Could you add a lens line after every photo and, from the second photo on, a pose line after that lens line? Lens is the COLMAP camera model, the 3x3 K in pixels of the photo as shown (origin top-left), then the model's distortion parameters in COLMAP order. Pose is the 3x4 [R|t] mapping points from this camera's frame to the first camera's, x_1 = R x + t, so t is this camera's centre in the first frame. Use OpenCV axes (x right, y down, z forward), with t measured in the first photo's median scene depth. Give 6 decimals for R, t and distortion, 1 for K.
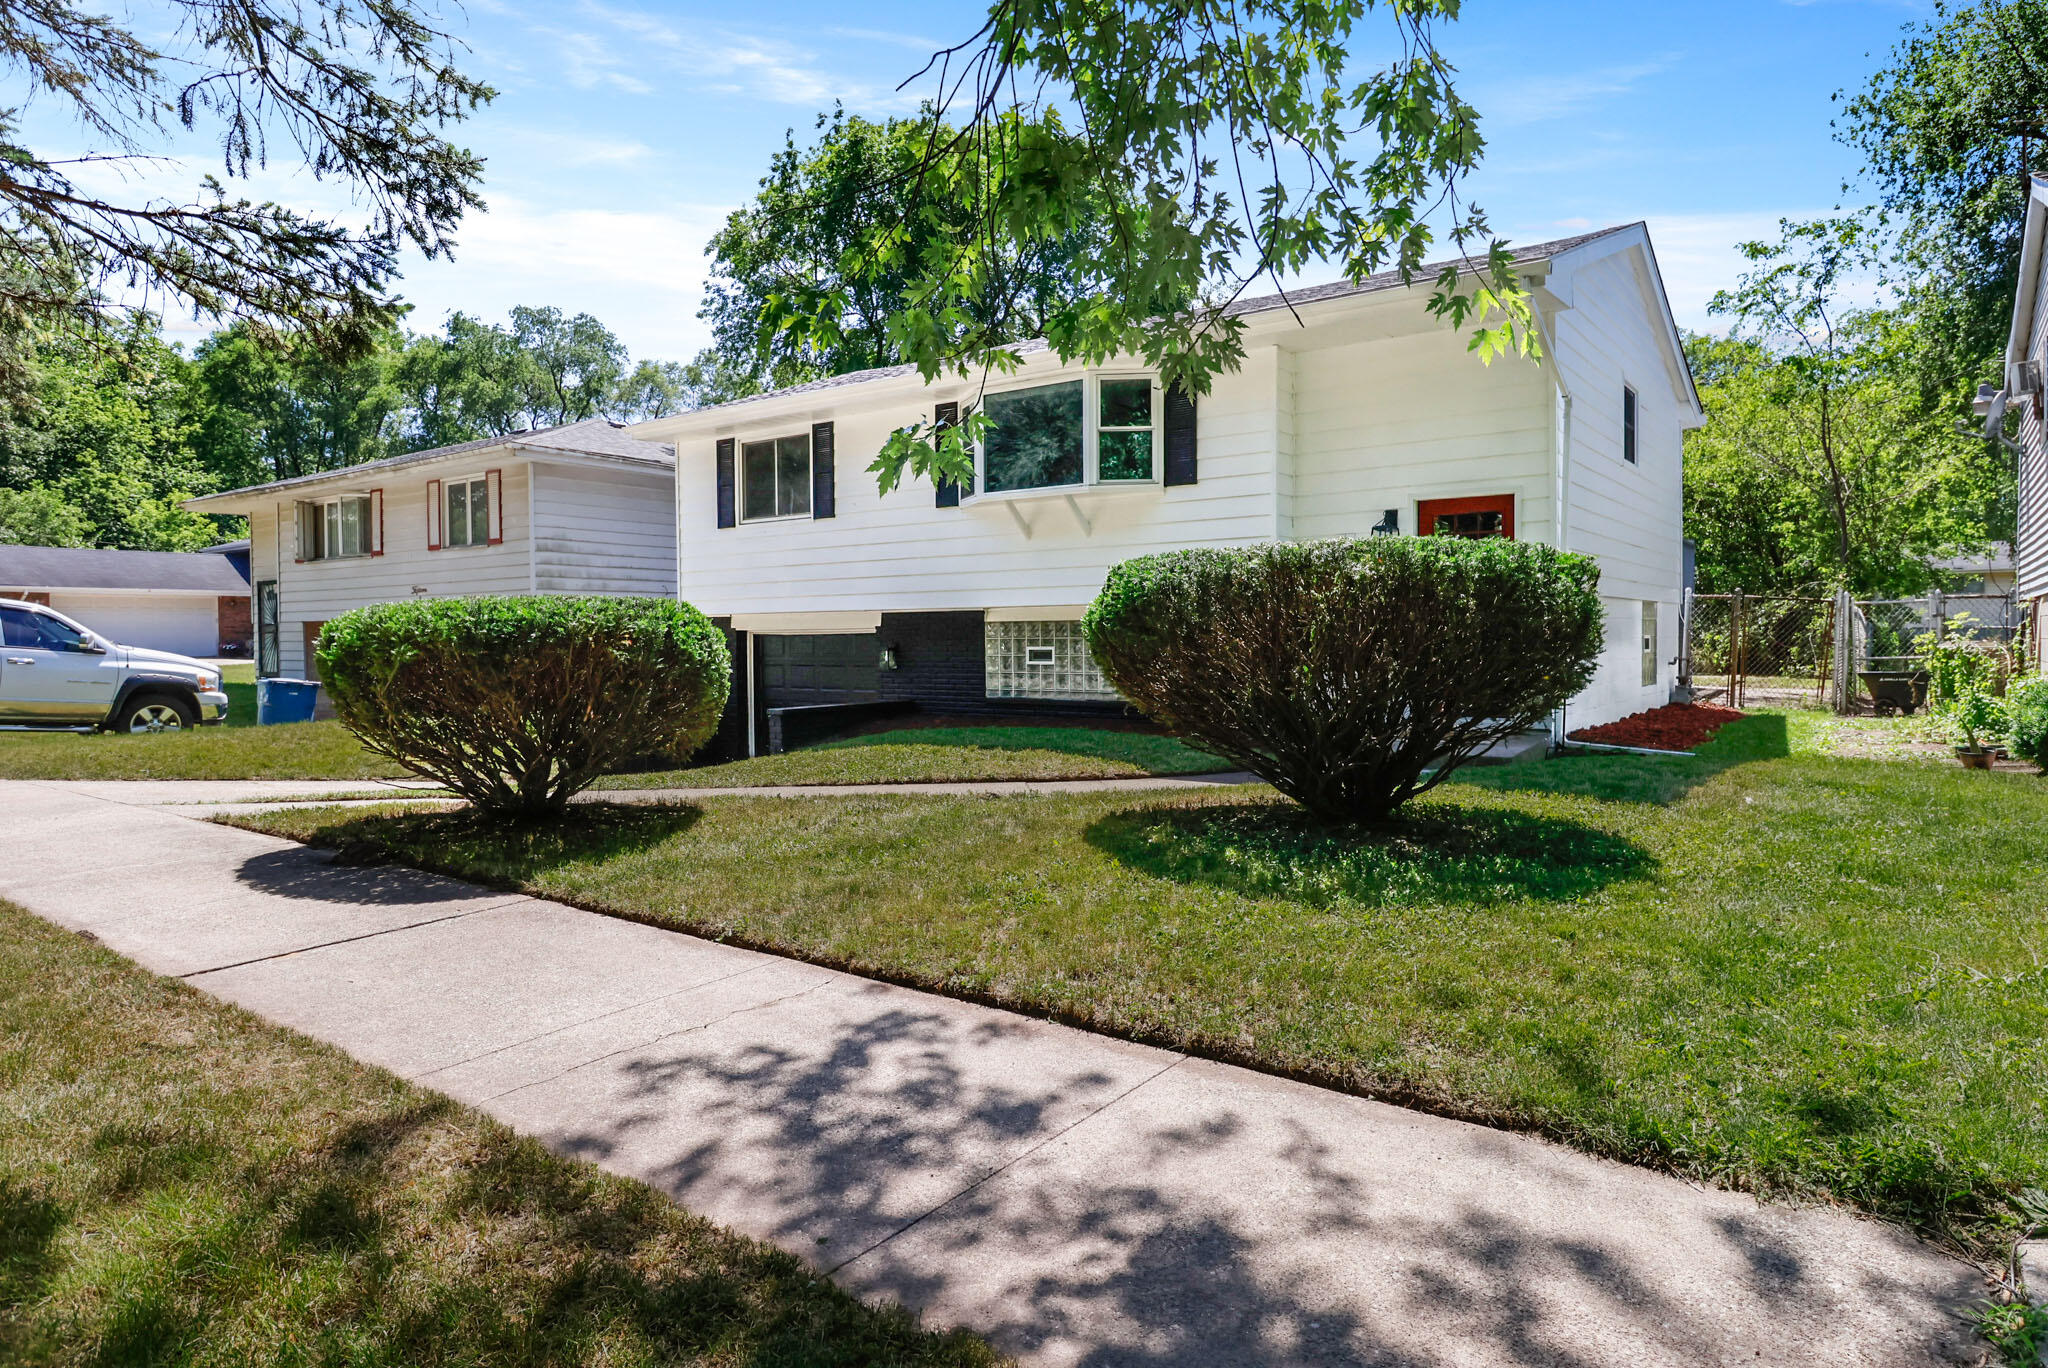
lens RADIAL K [[1059.4, 0, 1031.5], [0, 1059.4, 682.4], [0, 0, 1]] dist [0.002189, 0.000257]
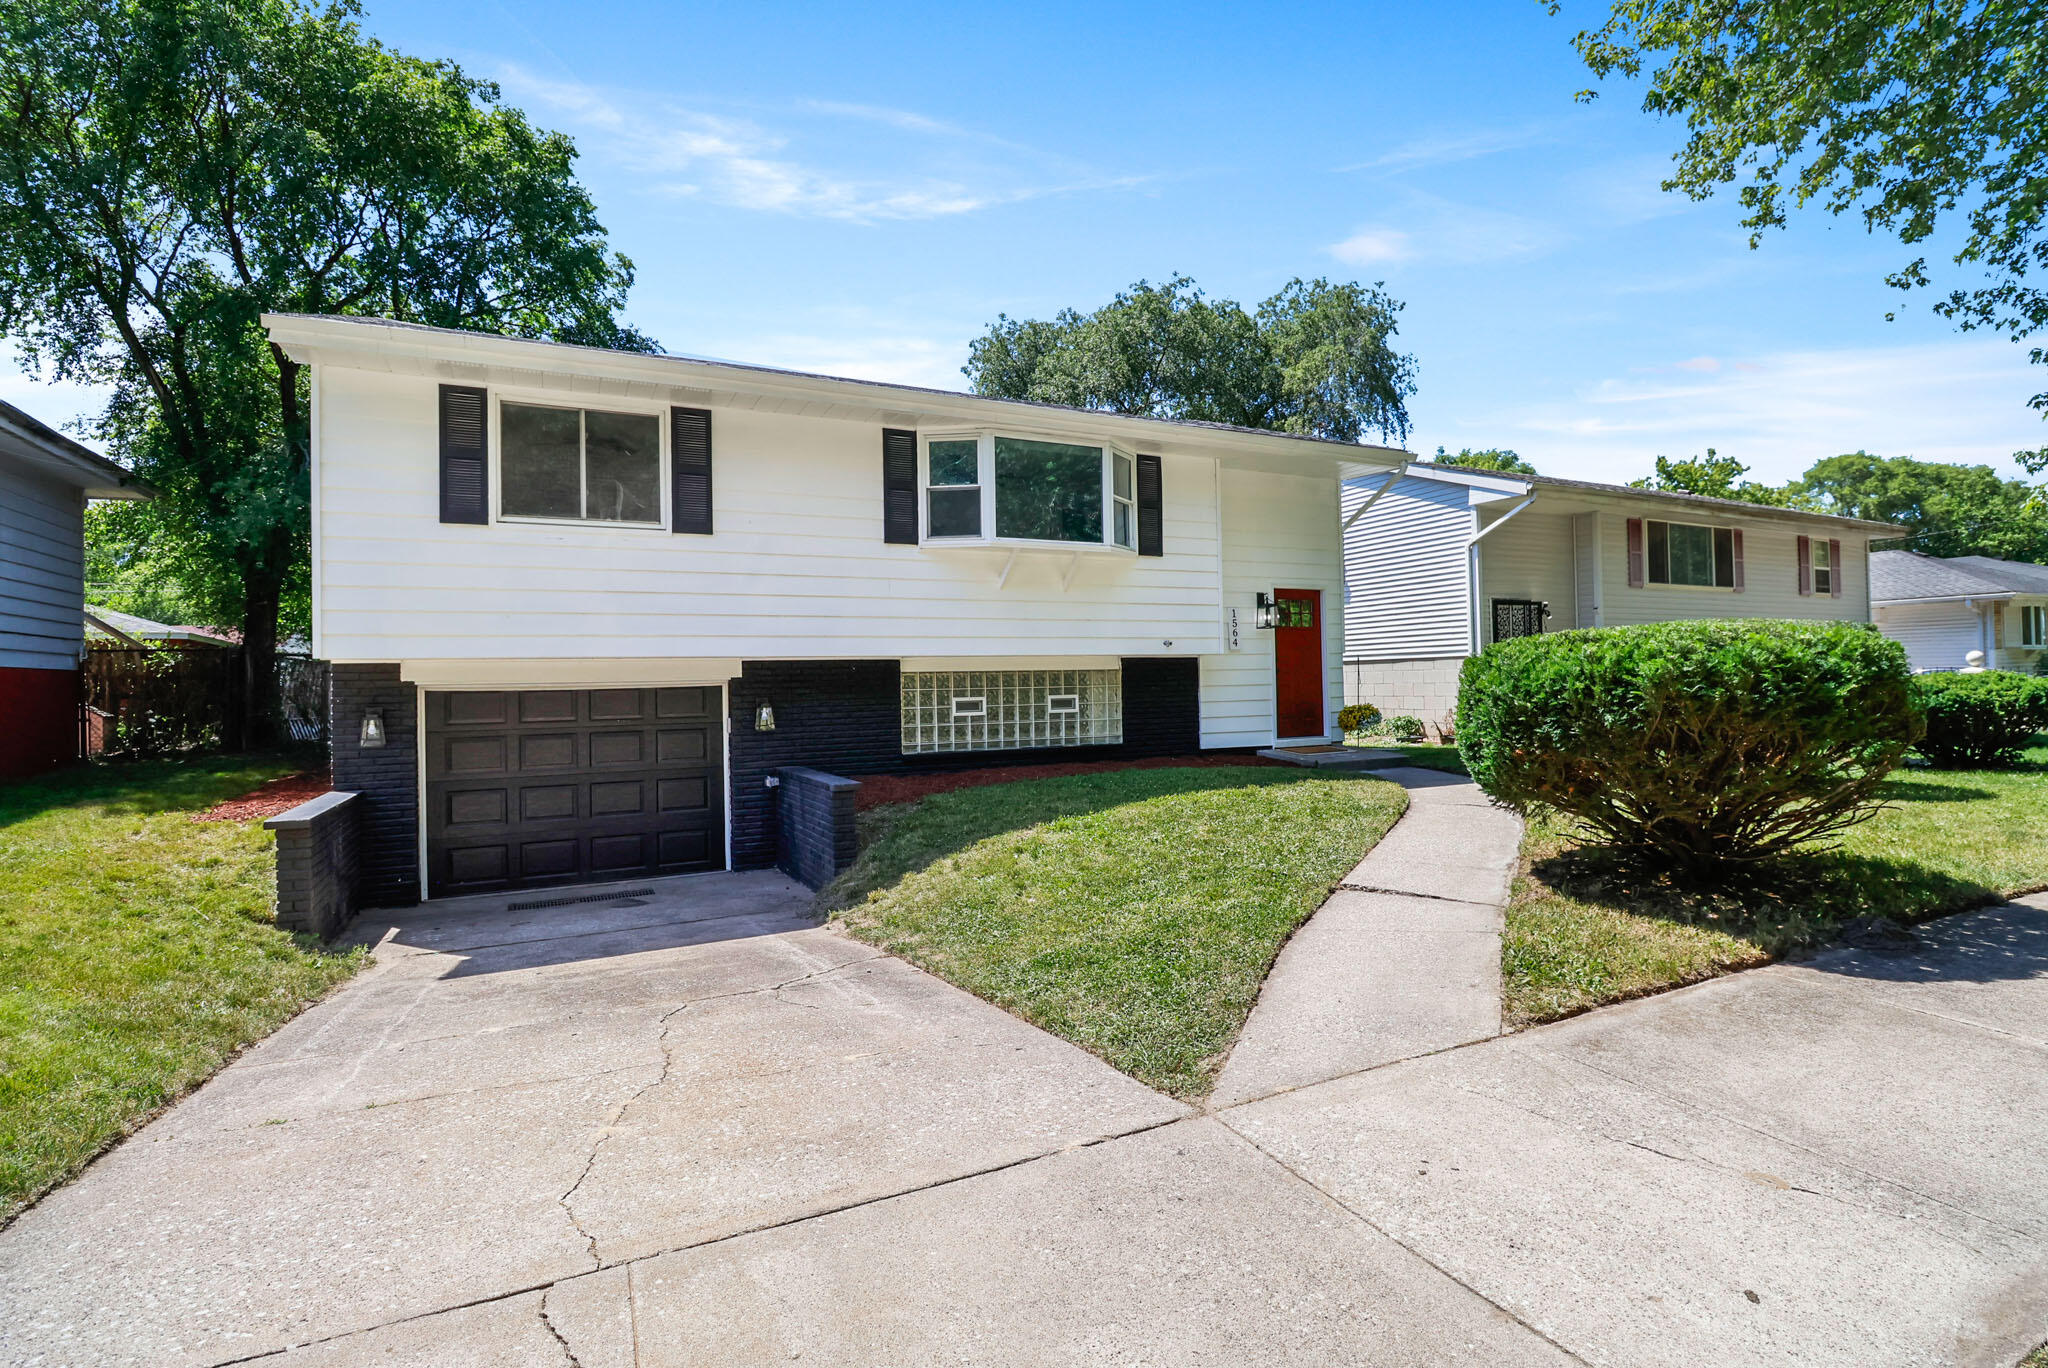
lens RADIAL K [[1059.4, 0, 1031.5], [0, 1059.4, 682.4], [0, 0, 1]] dist [0.002189, 0.000257]
pose [[0.513707, 0.005858, 0.857946, -0.752102], [0.055986, 0.997617, -0.040334, -0.006097], [-0.856137, 0.068753, 0.512155, 0.438072]]
